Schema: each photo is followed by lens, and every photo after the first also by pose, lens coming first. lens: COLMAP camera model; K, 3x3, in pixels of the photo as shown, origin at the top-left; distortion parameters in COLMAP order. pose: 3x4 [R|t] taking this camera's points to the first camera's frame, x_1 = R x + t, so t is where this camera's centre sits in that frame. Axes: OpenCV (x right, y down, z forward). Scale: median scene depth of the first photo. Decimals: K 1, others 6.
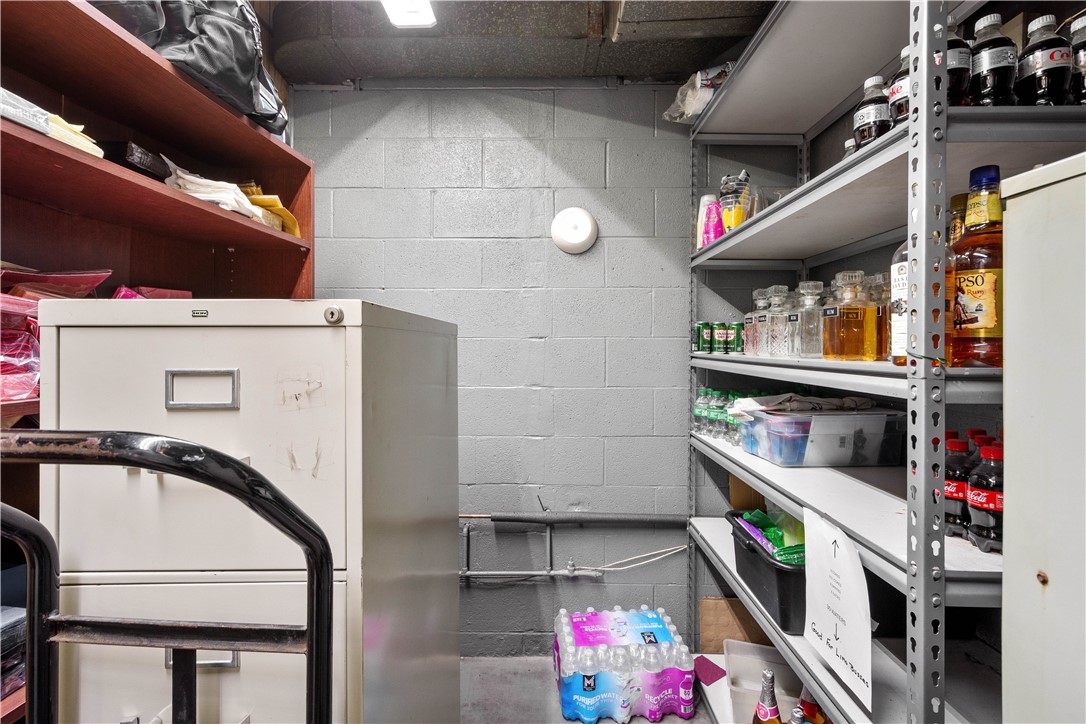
lens RADIAL K [[486.9, 0, 551.3], [0, 486.9, 339.9], [0, 0, 1]] dist [0.016757, -0.003337]
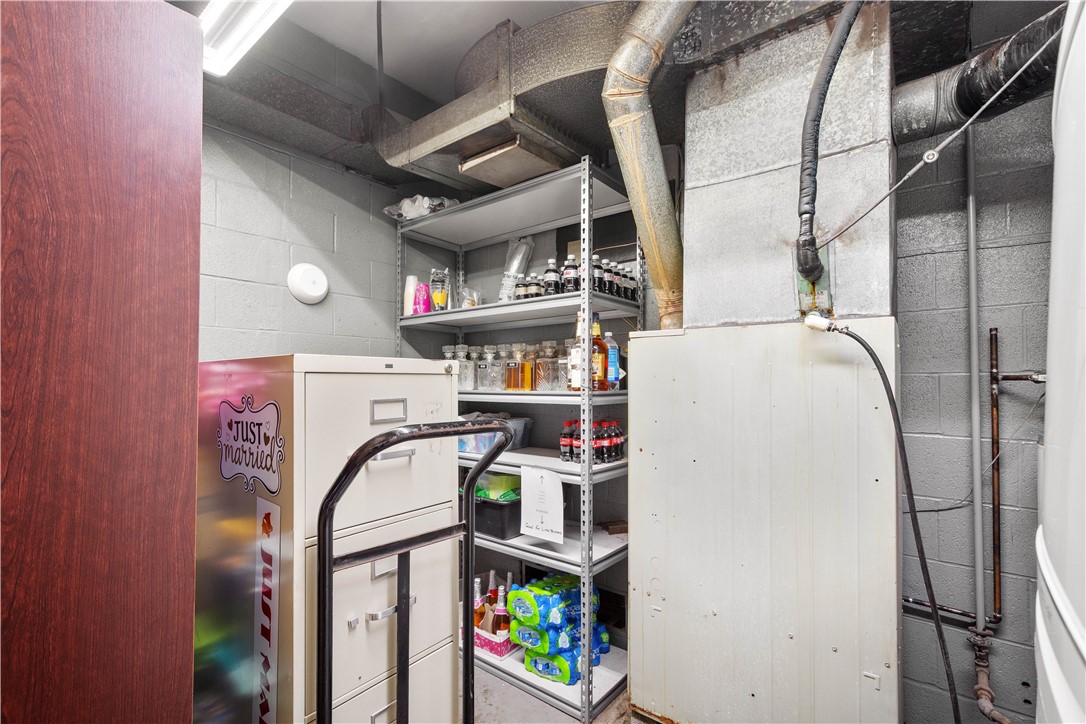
lens RADIAL K [[486.9, 0, 531.5], [0, 486.9, 372.0], [0, 0, 1]] dist [0.016757, -0.003337]
pose [[0.632653, 0.013770, 0.774313, -1.087151], [-0.005113, 0.999894, -0.013604, -0.007373], [-0.774418, 0.004647, 0.632657, -0.291023]]
